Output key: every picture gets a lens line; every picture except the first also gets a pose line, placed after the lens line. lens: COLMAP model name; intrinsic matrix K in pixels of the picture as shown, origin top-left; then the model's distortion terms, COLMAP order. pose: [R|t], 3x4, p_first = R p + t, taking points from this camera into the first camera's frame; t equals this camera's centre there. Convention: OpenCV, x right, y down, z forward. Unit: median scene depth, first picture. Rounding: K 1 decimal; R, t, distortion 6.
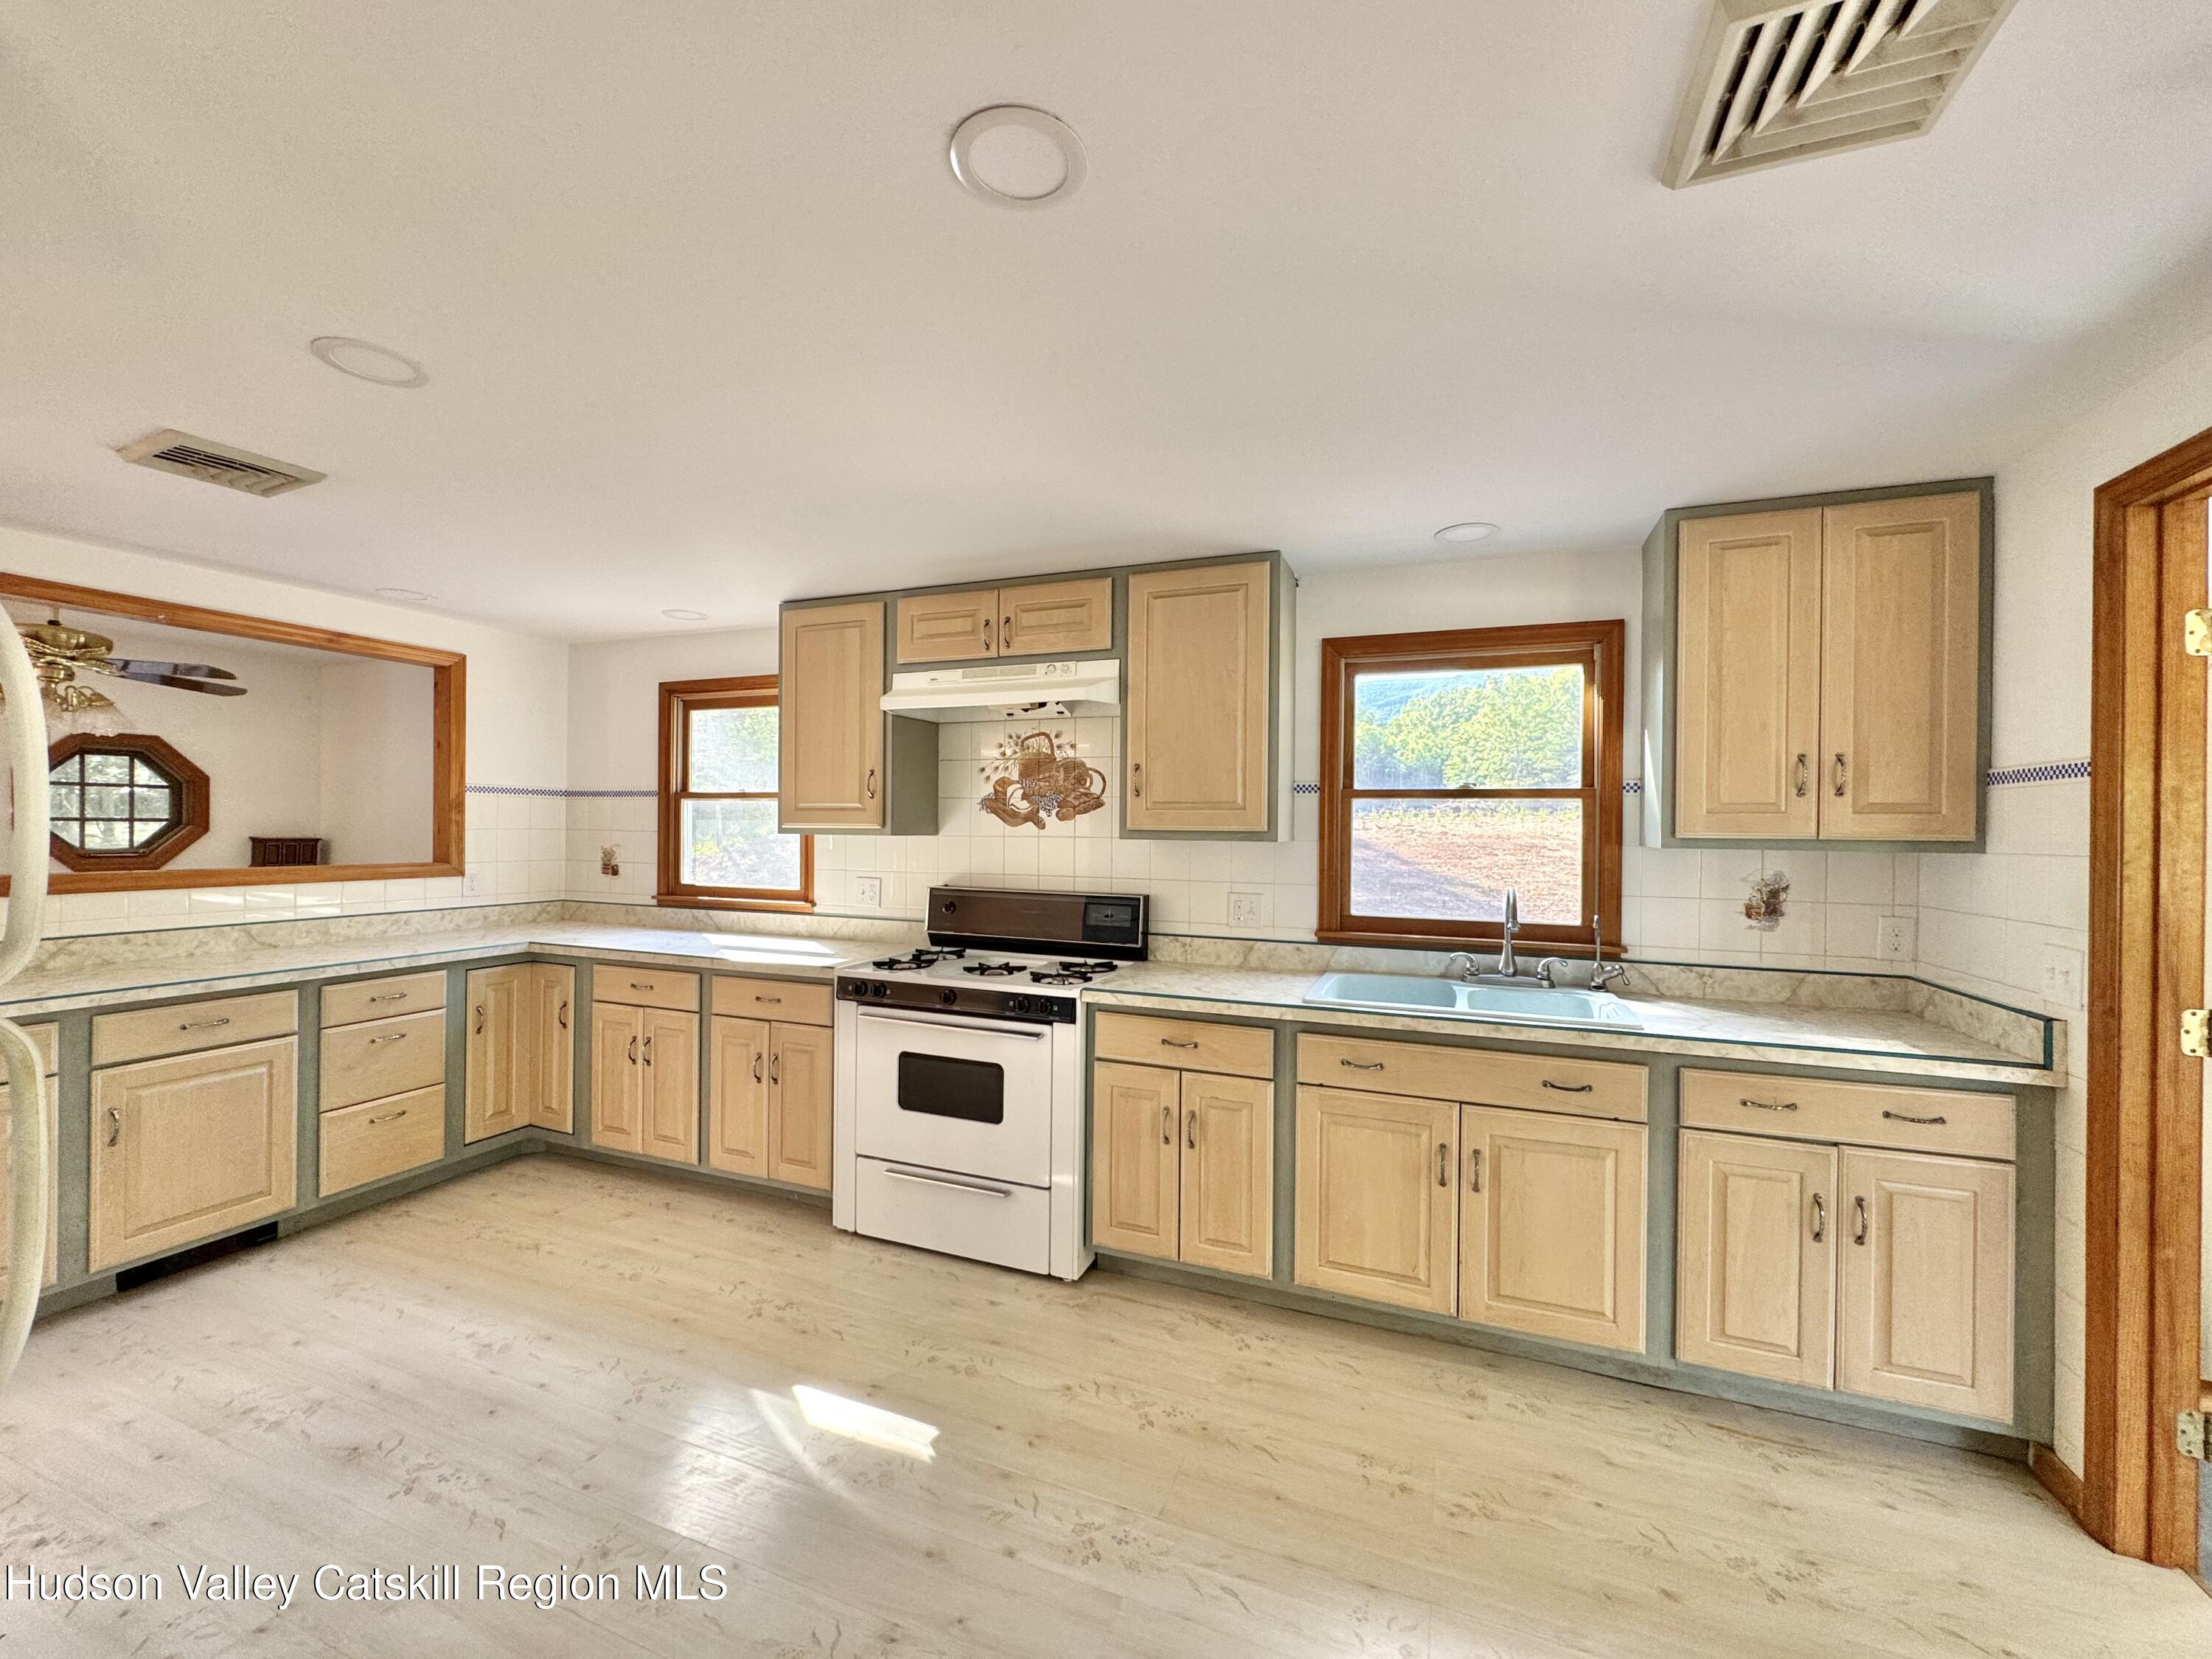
lens RADIAL K [[889.7, 0, 1106.0], [0, 889.7, 829.5], [0, 0, 1]] dist [0.000816, 0.000236]
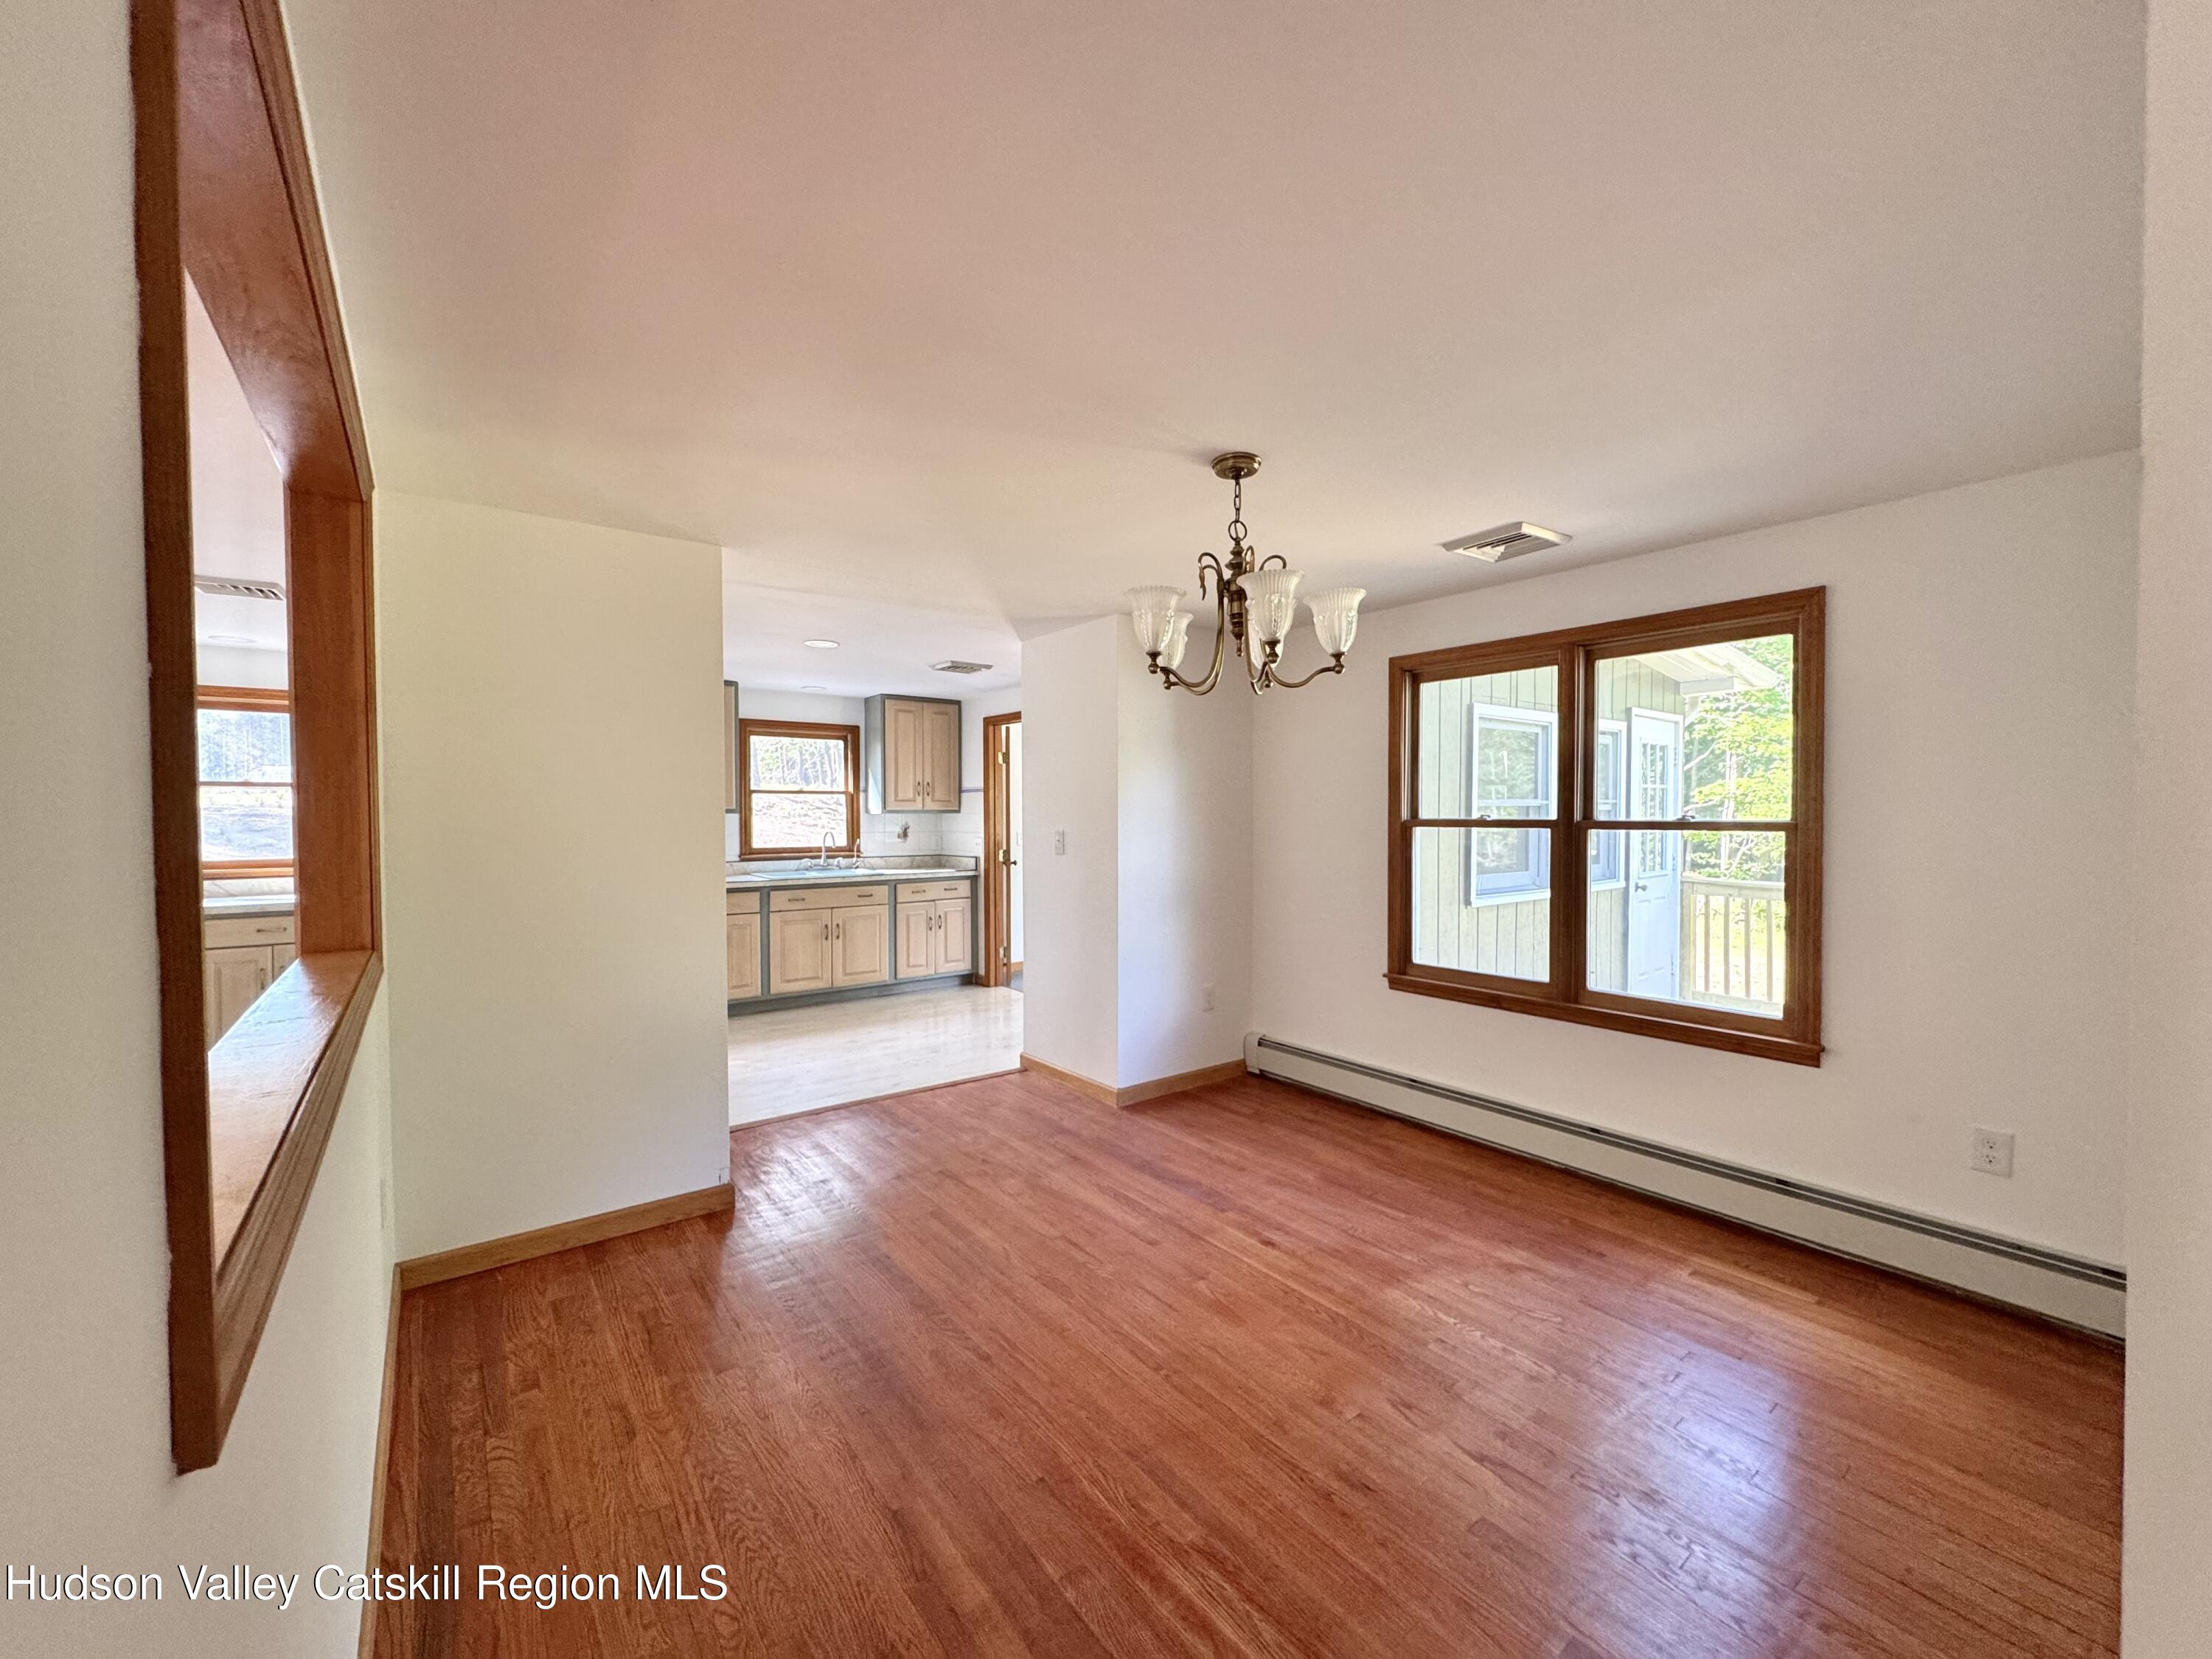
lens RADIAL K [[881.8, 0, 1107.2], [0, 881.8, 830.6], [0, 0, 1]] dist [-0.002788, 0.000931]
pose [[0.515074, -0.029476, 0.856639, -1.140478], [0.008764, 0.999537, 0.029123, 0.000059], [-0.857101, -0.007493, 0.515094, -0.859096]]
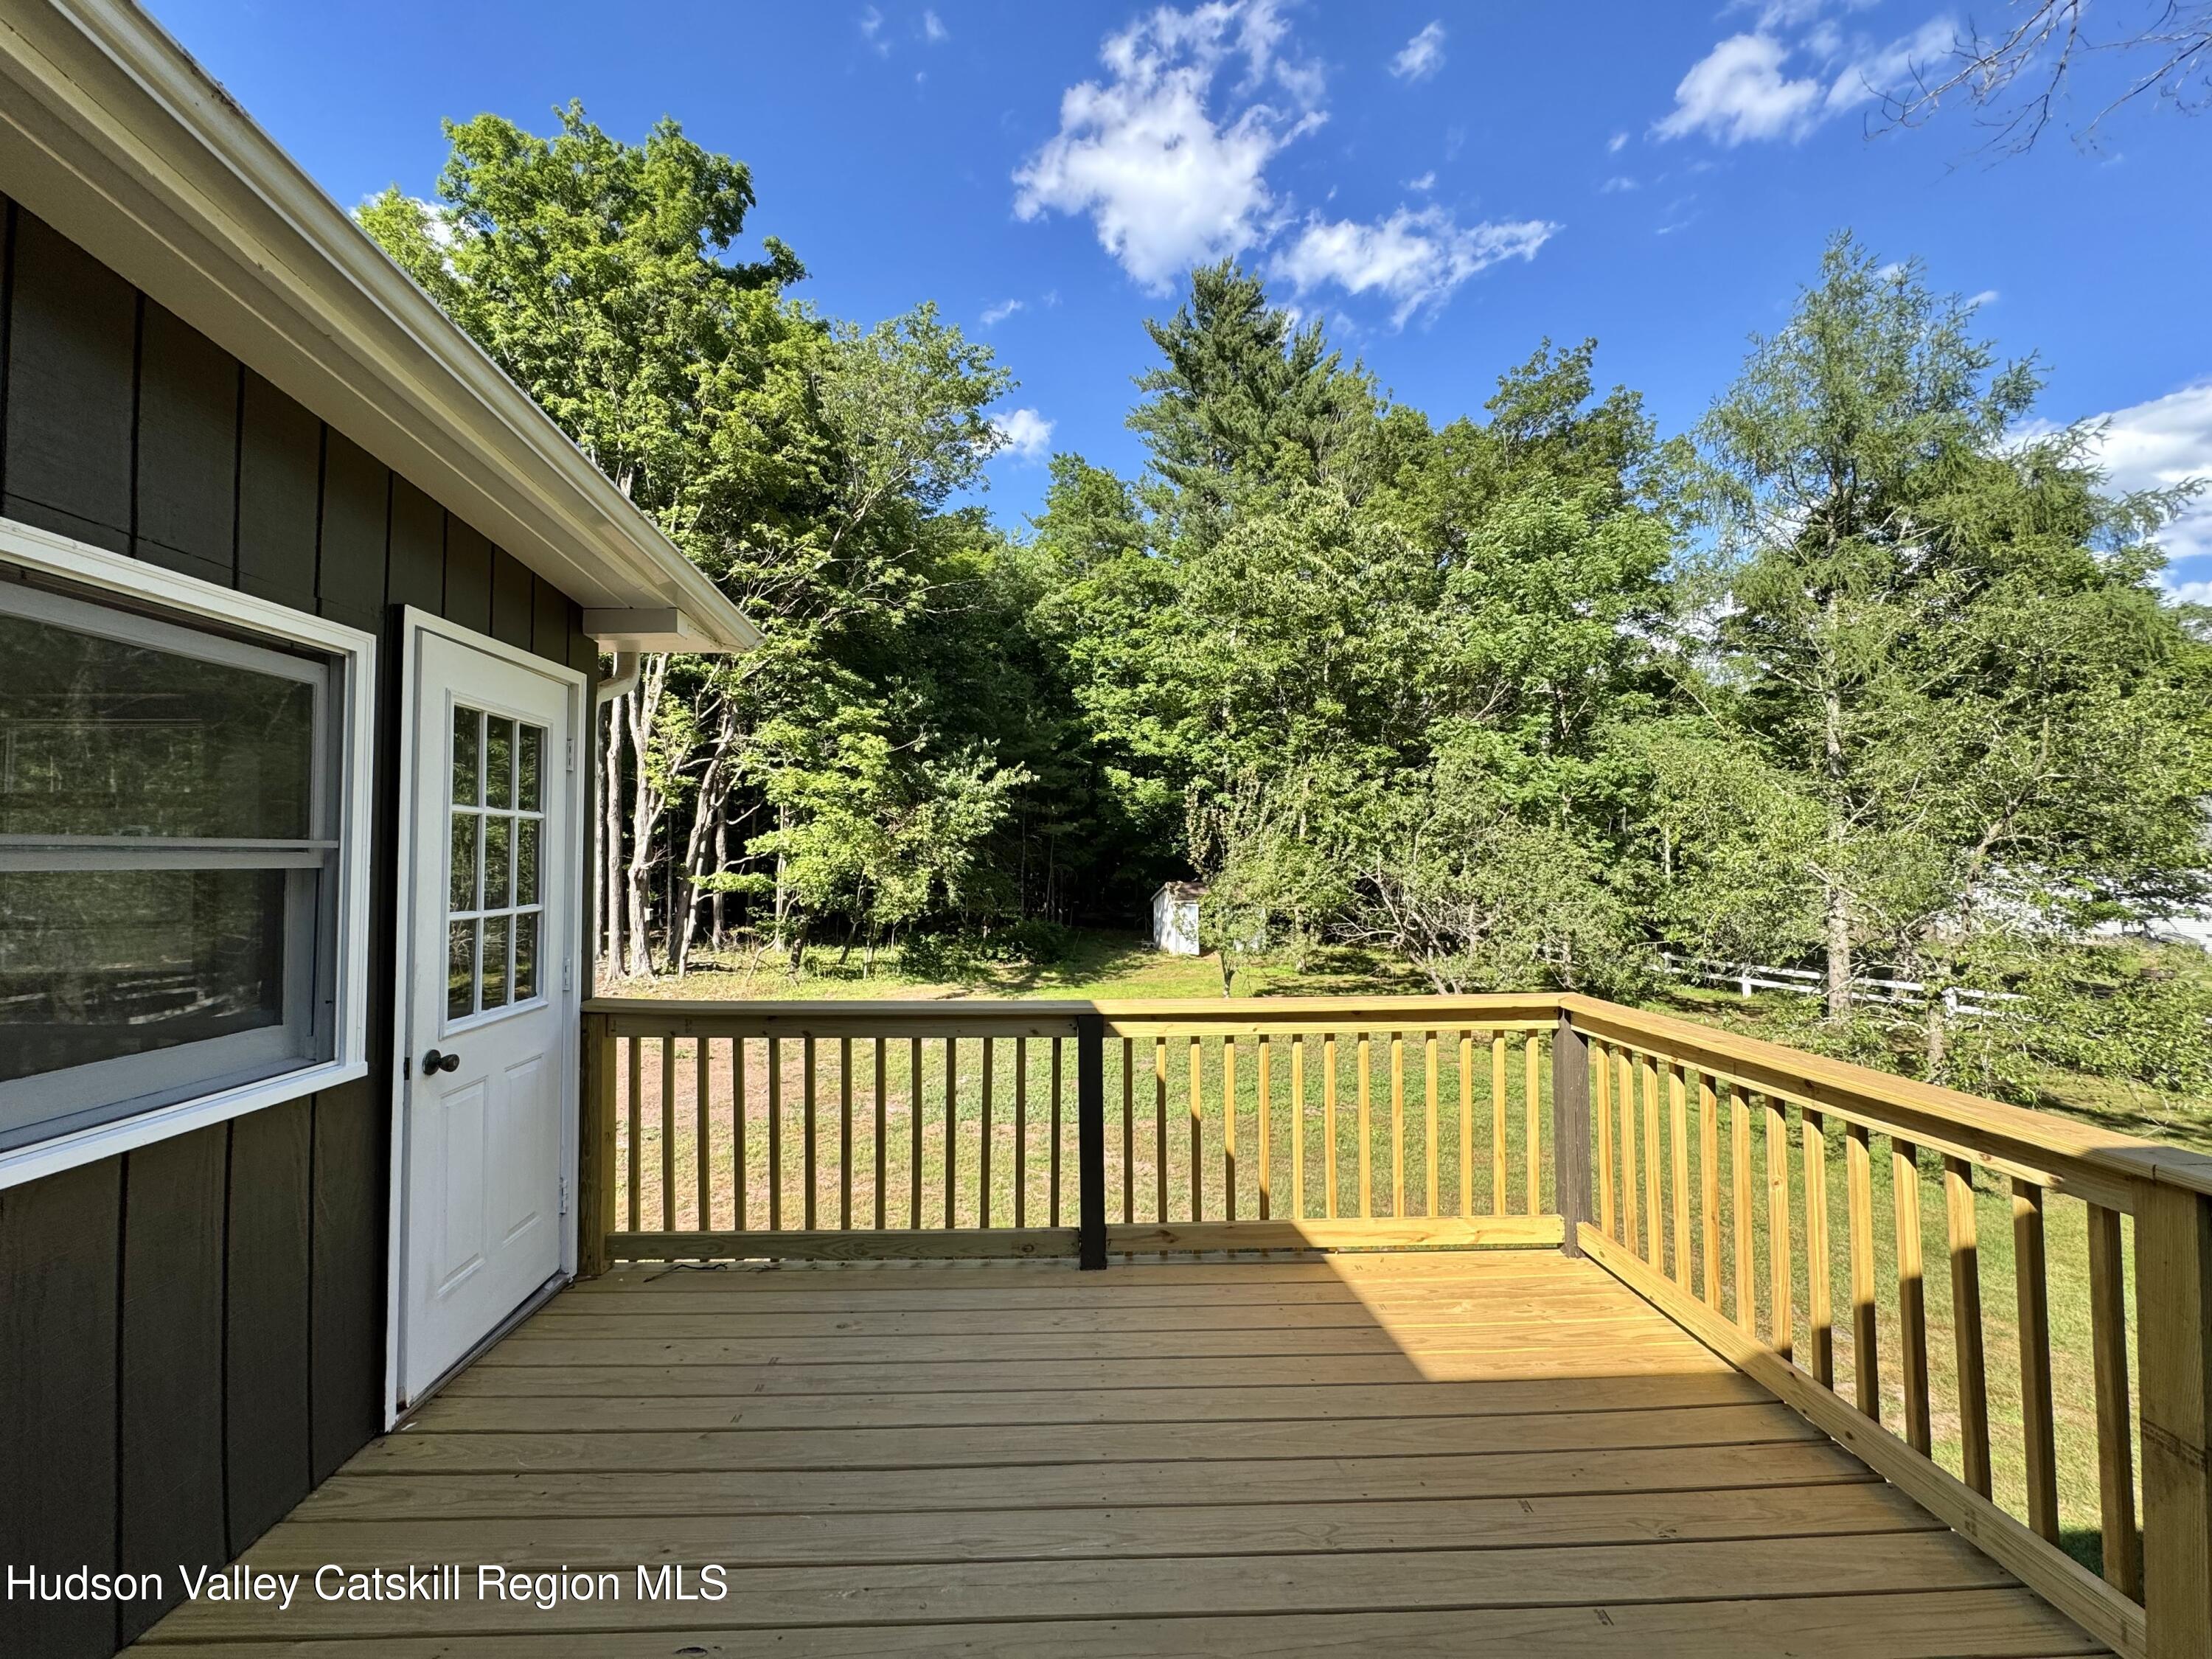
lens RADIAL K [[881.8, 0, 1107.2], [0, 881.8, 830.6], [0, 0, 1]] dist [-0.002788, 0.000931]
pose [[-0.402860, 0.021992, 0.914997, 0.190957], [0.001880, 0.999729, -0.023200, 0.006003], [-0.915260, -0.007626, -0.402793, -1.094803]]
